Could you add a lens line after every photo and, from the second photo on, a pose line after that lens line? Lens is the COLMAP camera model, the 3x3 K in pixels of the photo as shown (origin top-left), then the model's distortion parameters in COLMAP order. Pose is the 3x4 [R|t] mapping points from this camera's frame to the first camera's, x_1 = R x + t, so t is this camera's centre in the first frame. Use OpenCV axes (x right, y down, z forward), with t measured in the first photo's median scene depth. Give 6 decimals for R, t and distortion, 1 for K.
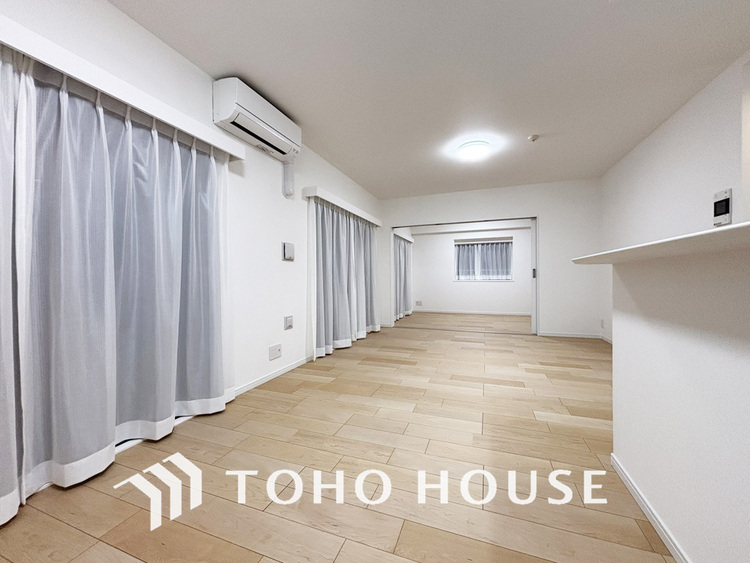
lens RADIAL K [[299.2, 0, 370.6], [0, 299.2, 281.4], [0, 0, 1]] dist [-0.000386, -0.000476]
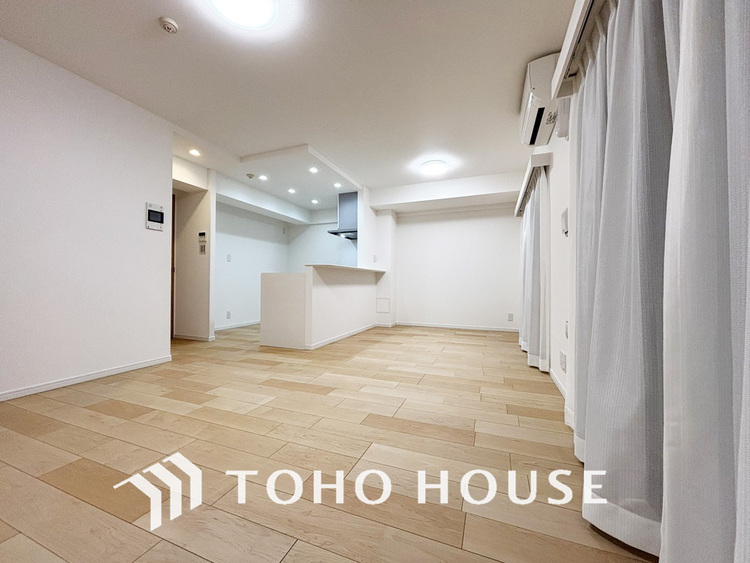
lens RADIAL K [[299.2, 0, 380.3], [0, 299.2, 282.6], [0, 0, 1]] dist [-0.000386, -0.000476]
pose [[-0.999988, 0.004750, -0.001183, 0.182933], [0.004738, 0.999938, 0.010071, 0.035443], [0.001231, 0.010065, -0.999949, 2.267187]]
